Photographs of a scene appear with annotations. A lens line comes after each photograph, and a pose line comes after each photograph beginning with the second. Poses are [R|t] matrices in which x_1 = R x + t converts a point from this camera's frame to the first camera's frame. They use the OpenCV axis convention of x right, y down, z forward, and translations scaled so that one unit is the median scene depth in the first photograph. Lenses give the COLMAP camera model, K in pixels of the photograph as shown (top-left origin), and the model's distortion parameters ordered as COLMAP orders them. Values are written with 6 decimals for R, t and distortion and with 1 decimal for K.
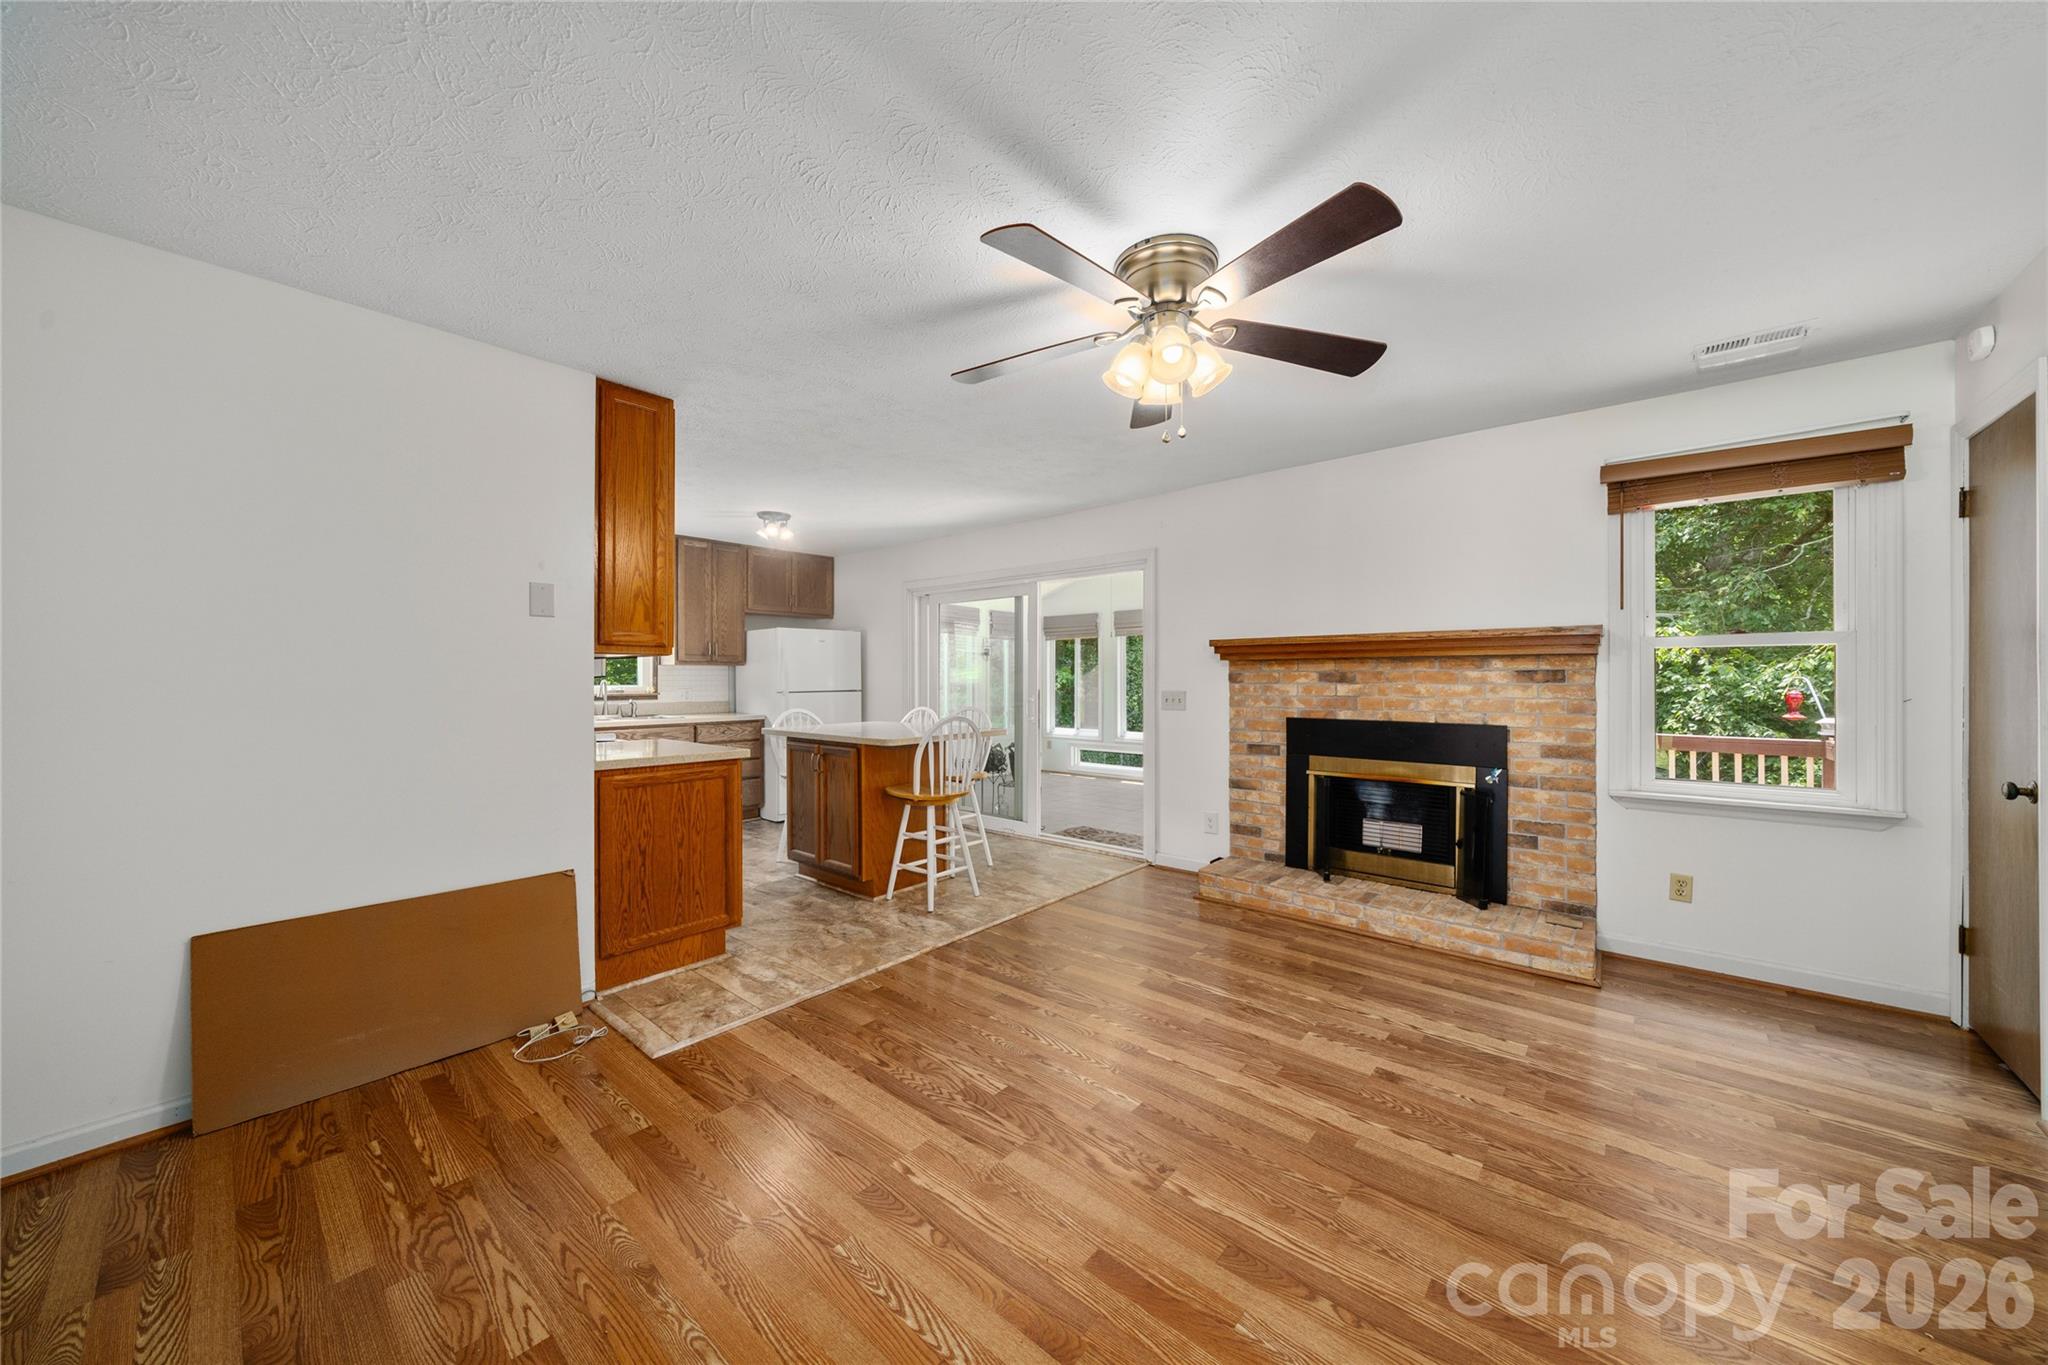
lens RADIAL K [[712.9, 0, 1024.7], [0, 712.9, 676.5], [0, 0, 1]] dist [-0.007959, -0.000388]
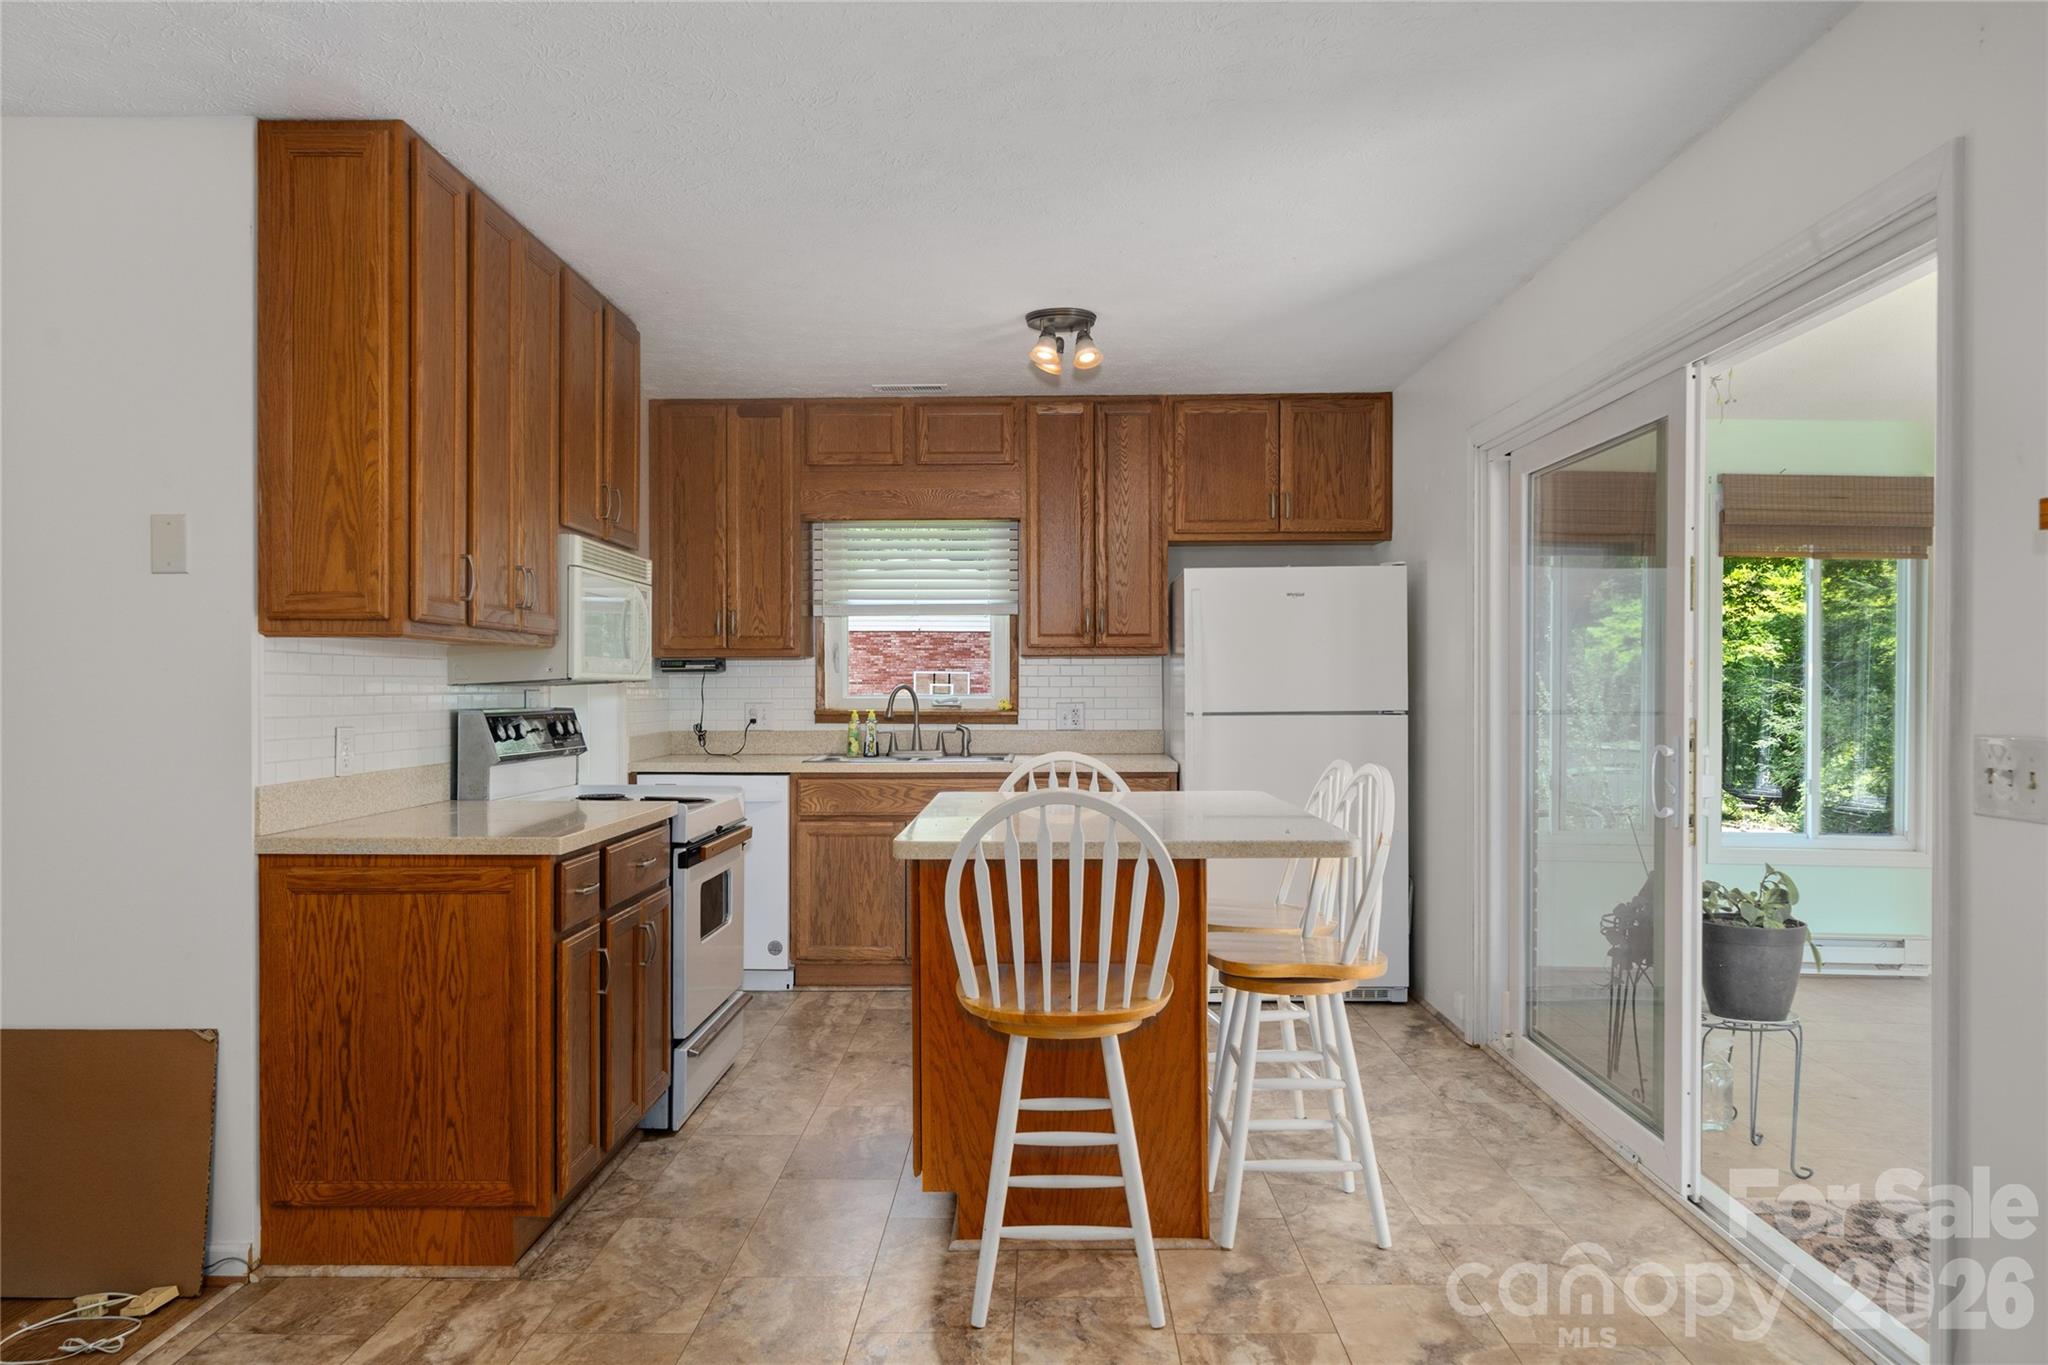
lens RADIAL K [[1410.7, 0, 1004.1], [0, 1410.7, 688.3], [0, 0, 1]] dist [0.008919, -0.001973]
pose [[0.635336, 0.003781, -0.772226, 0.439135], [0.001773, 0.999978, 0.006355, 0.001183], [0.772234, -0.005407, 0.635316, 0.569533]]
